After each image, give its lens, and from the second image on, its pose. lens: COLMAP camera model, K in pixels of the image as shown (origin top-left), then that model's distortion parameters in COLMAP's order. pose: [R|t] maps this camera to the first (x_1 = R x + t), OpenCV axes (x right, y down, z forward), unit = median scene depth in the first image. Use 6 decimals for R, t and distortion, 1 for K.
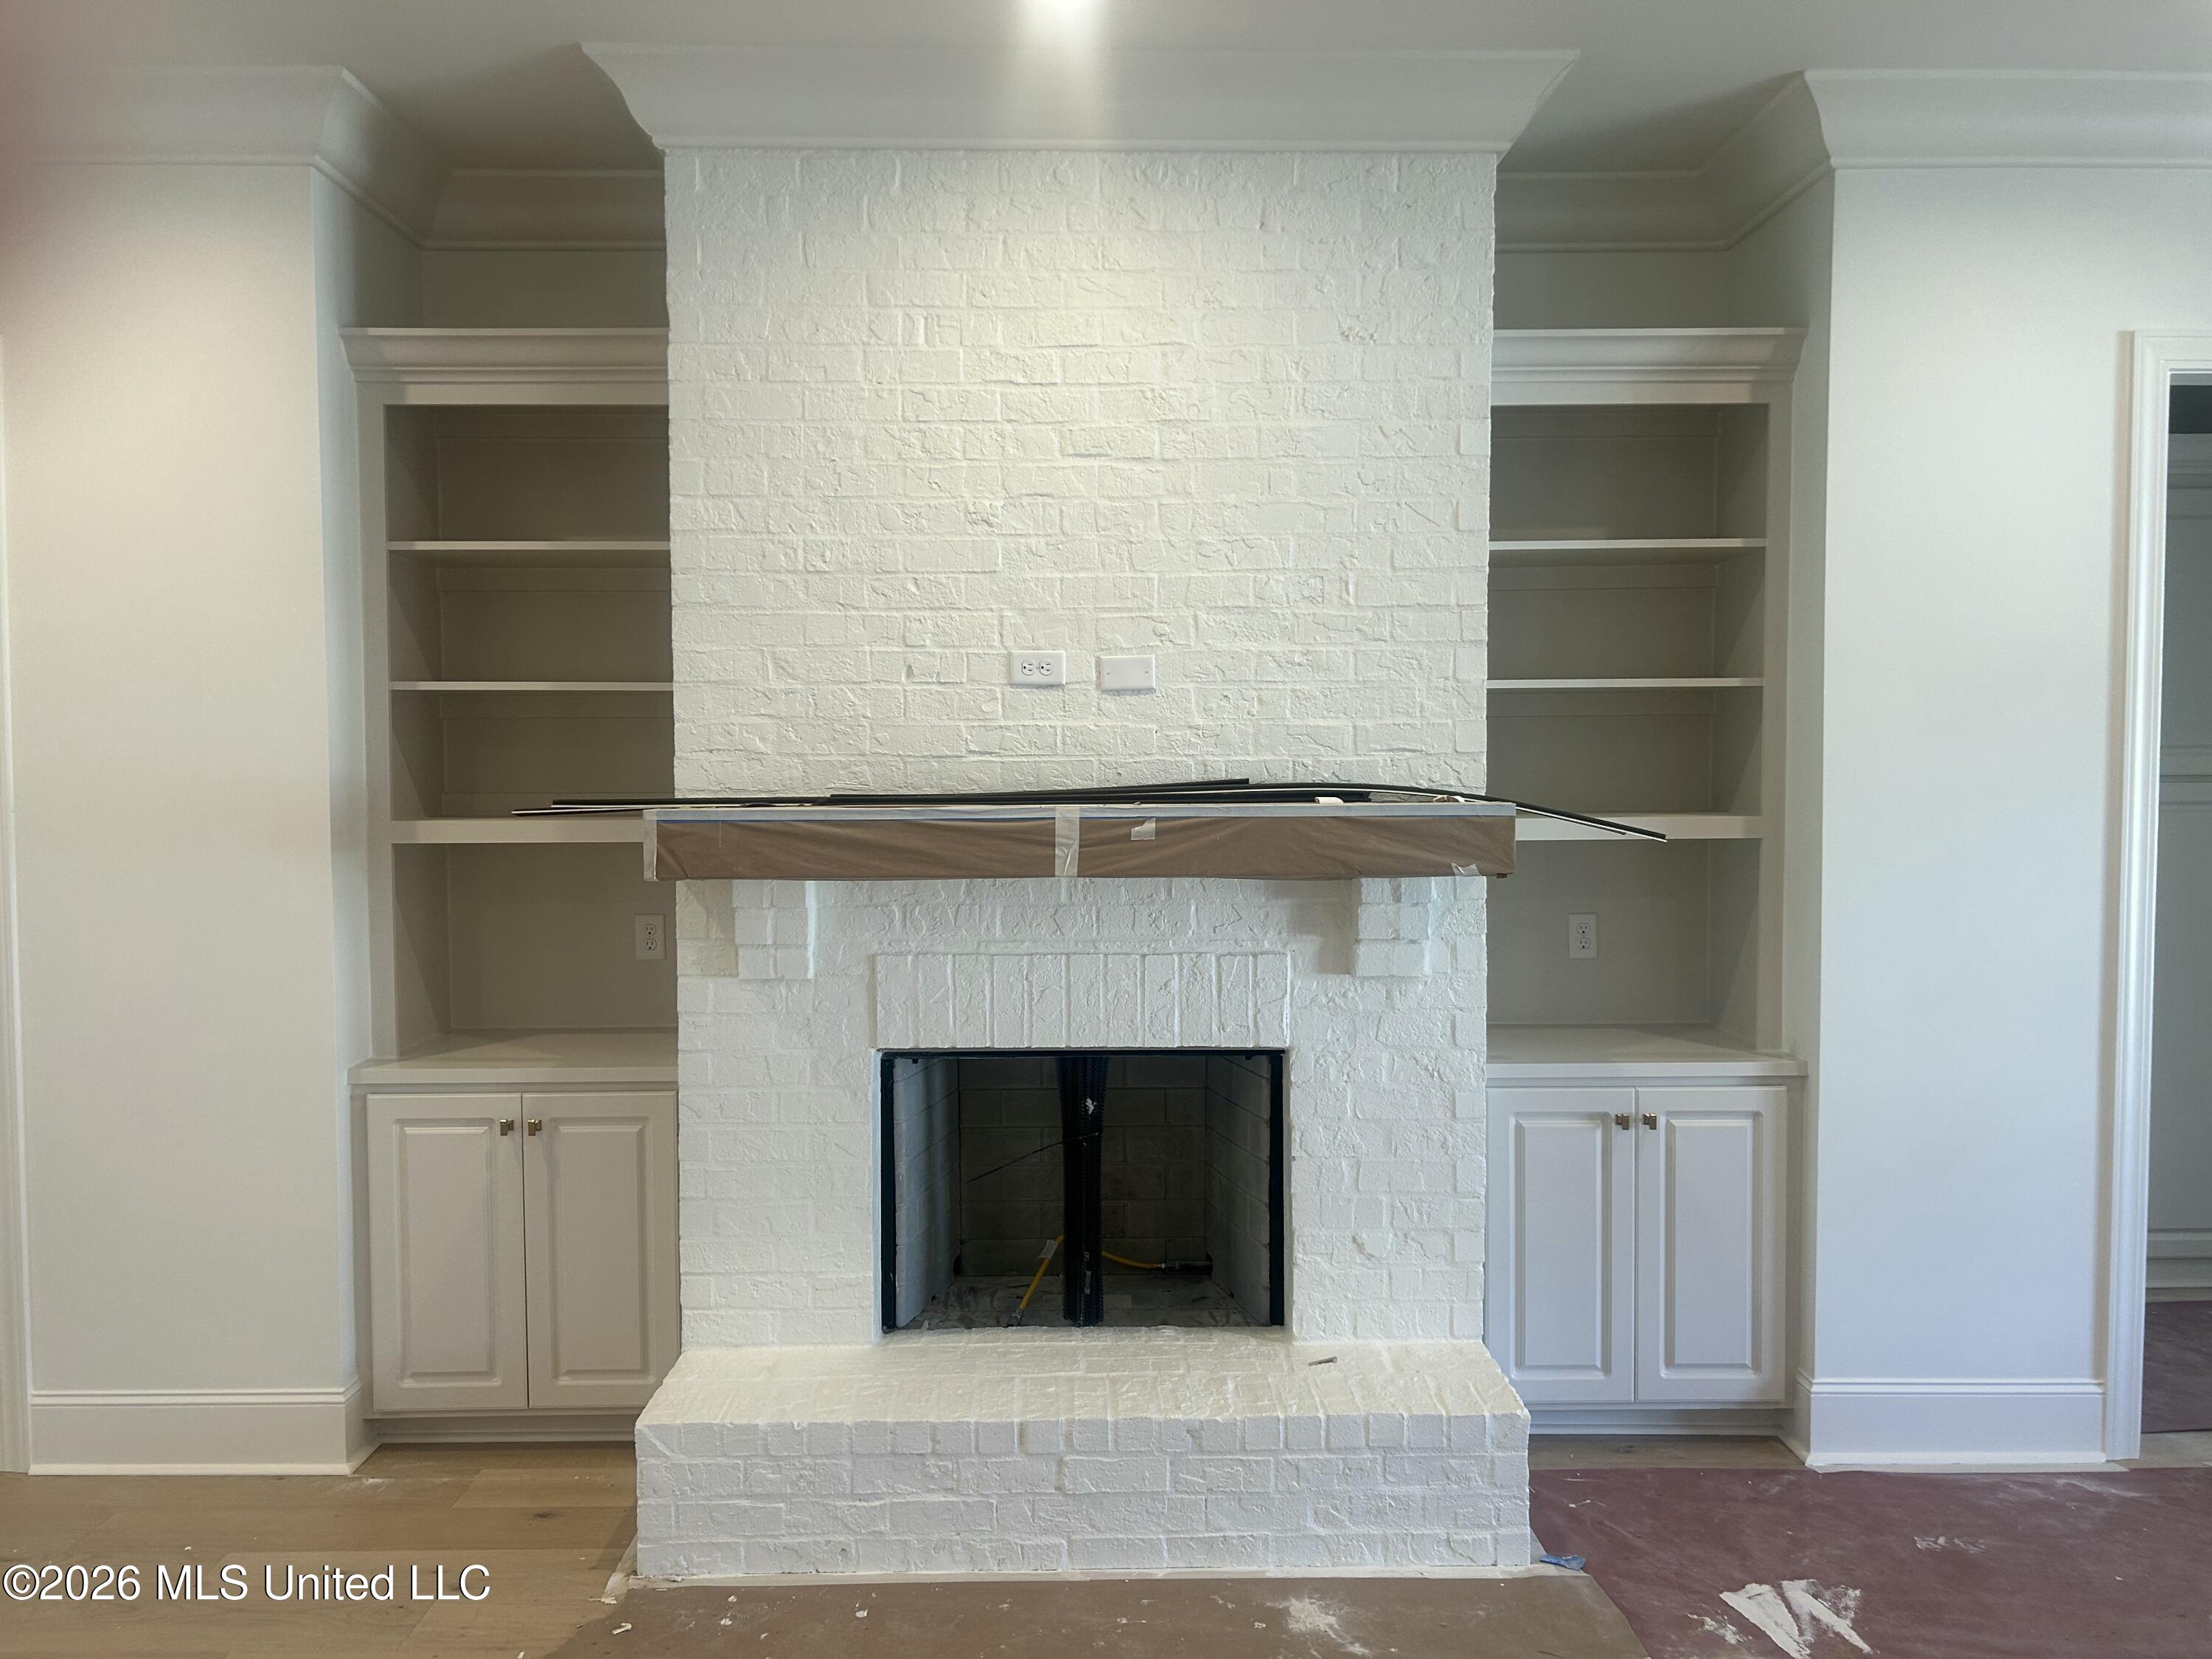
lens RADIAL K [[1657.0, 0, 1103.7], [0, 1657.0, 824.6], [0, 0, 1]] dist [-0.005479, -0.001439]
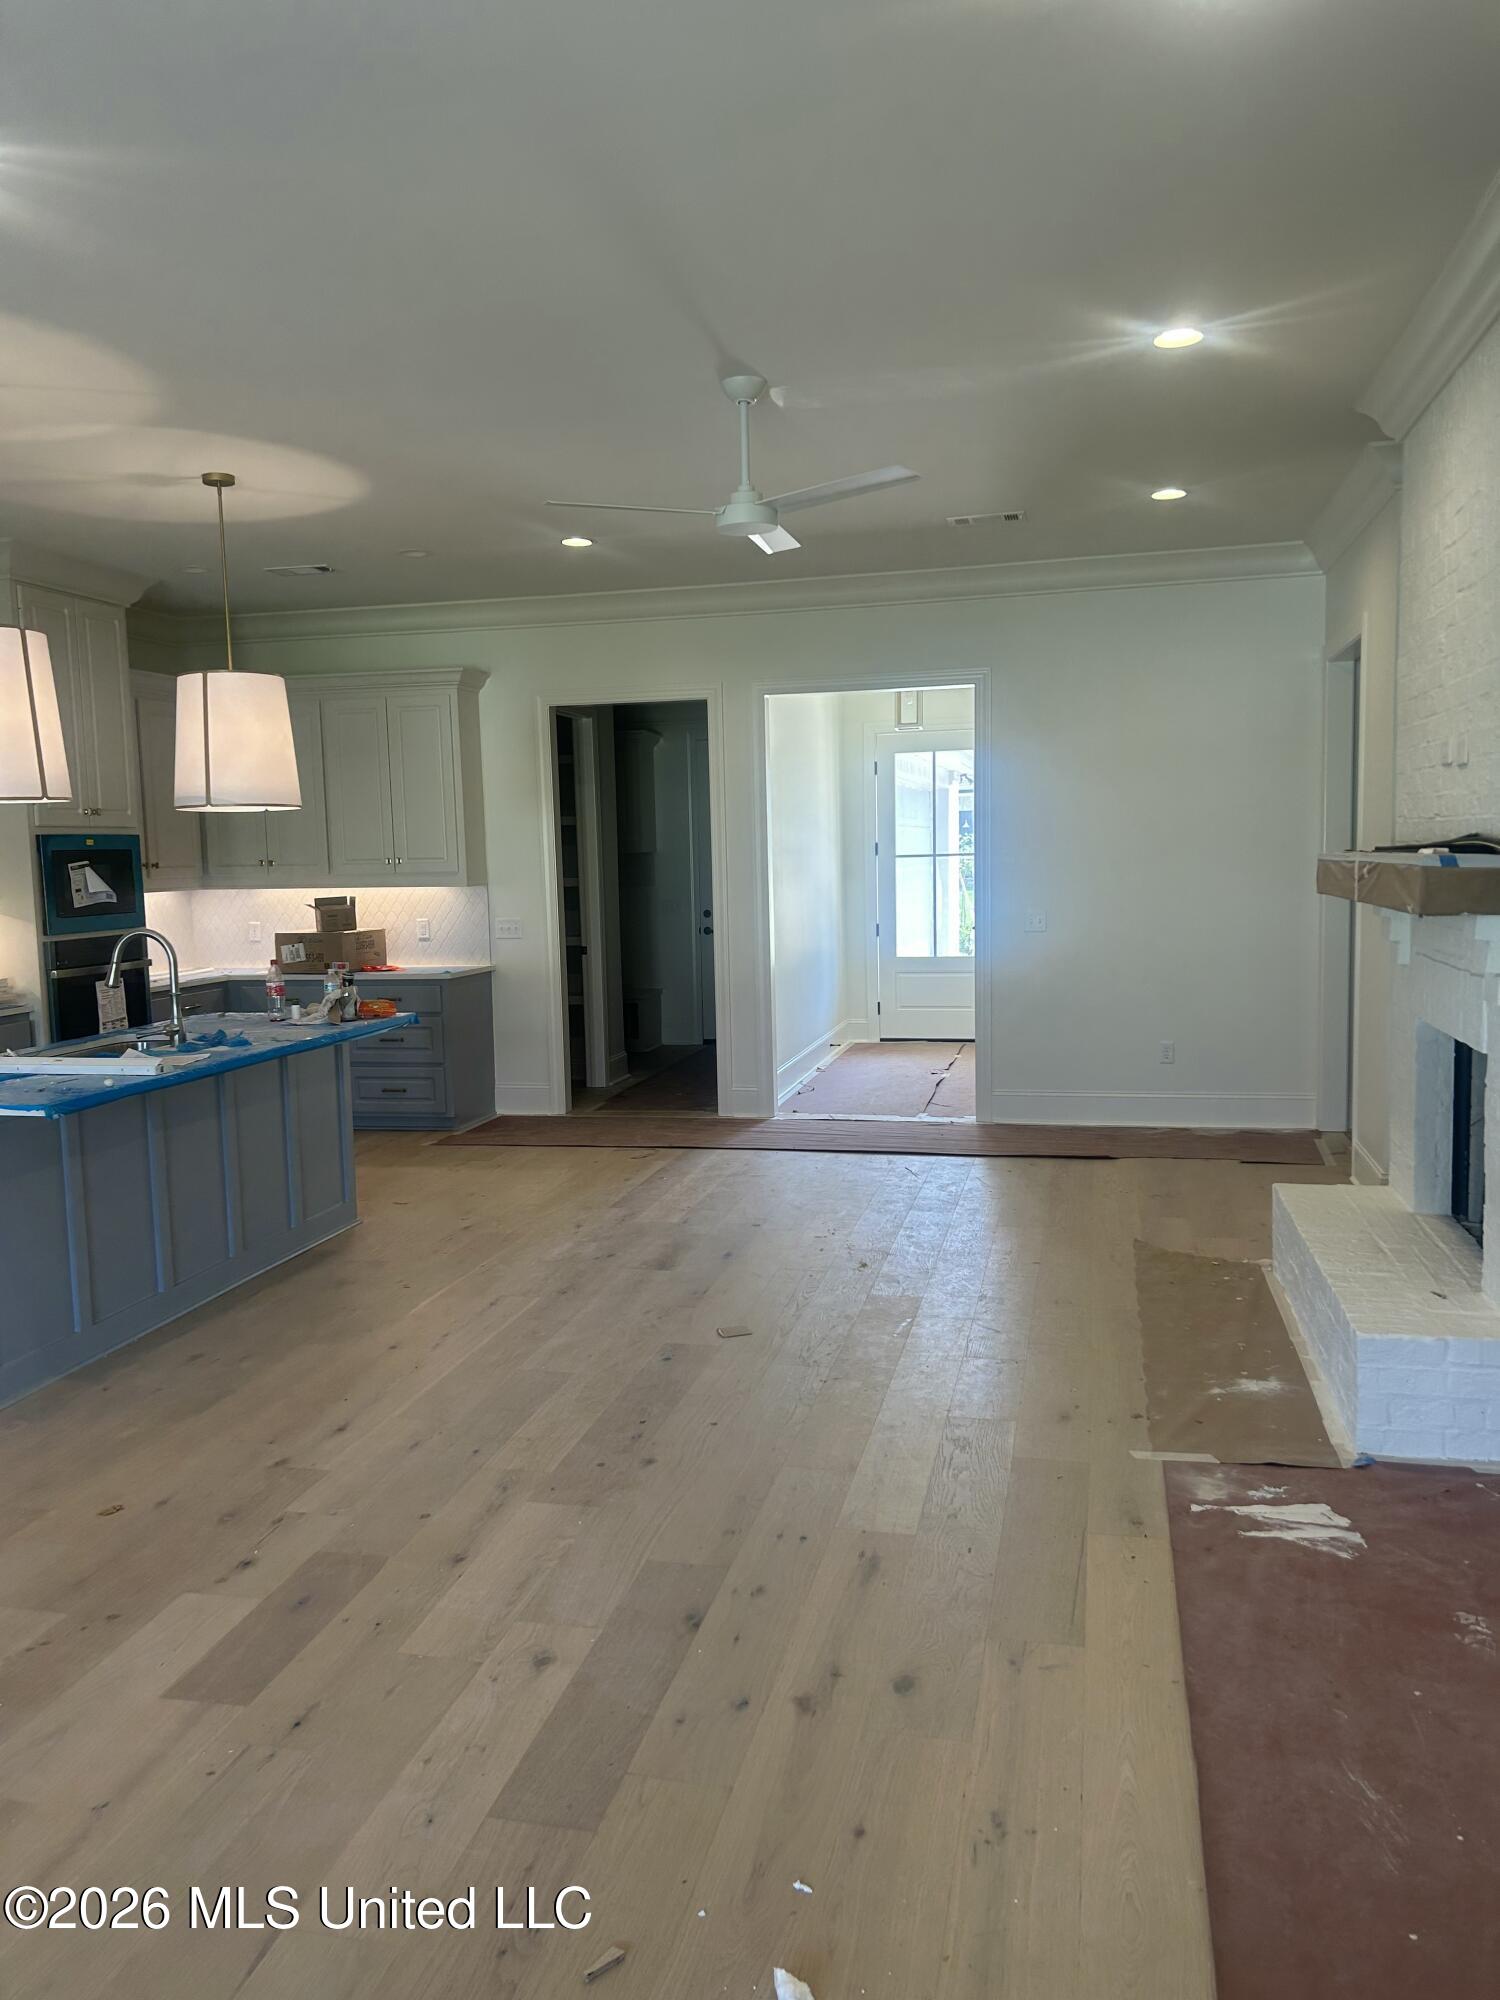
lens RADIAL K [[1498.2, 0, 750.2], [0, 1498.2, 1002.8], [0, 0, 1]] dist [-0.005479, -0.001439]
pose [[-0.226257, 0.101276, -0.968788, 1.499641], [-0.027322, 0.993529, 0.110243, -0.012016], [0.973684, 0.051413, -0.222026, 0.812361]]
